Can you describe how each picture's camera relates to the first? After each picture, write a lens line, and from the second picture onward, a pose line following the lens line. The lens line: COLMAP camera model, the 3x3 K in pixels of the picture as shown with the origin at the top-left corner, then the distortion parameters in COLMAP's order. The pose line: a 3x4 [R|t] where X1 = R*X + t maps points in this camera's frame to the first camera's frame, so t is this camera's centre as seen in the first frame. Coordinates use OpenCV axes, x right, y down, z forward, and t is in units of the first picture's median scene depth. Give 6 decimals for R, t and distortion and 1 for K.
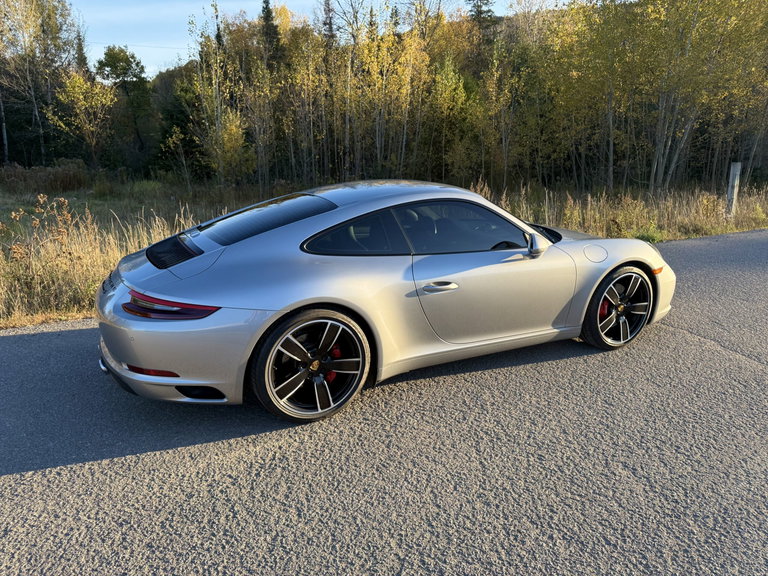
lens RADIAL K [[539.5, 0, 384.0], [0, 539.5, 288.0], [0, 0, 1]] dist [0.075473, -0.121732]
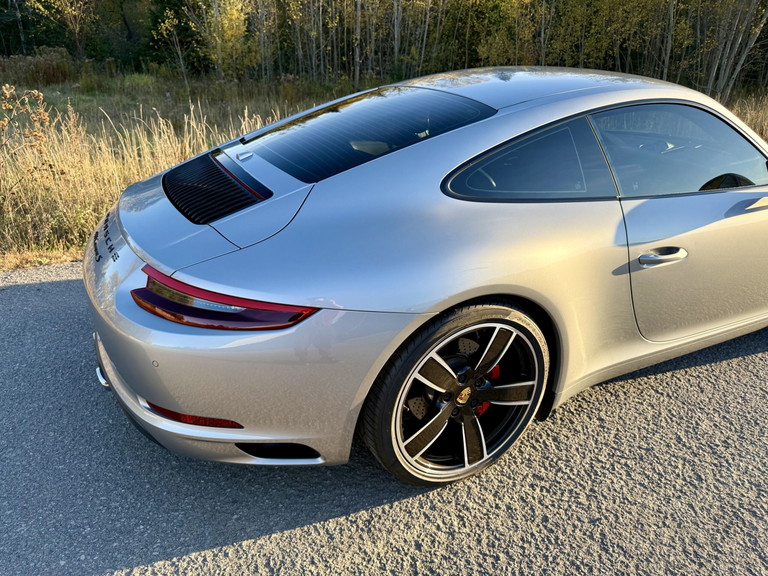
lens RADIAL K [[553.2, 0, 384.0], [0, 553.2, 288.0], [0, 0, 1]] dist [0.000245, -0.001312]
pose [[0.999771, 0.021372, -0.000766, -0.192527], [-0.020956, 0.986205, 0.164194, -0.058939], [0.004265, -0.164141, 0.986428, 0.386507]]
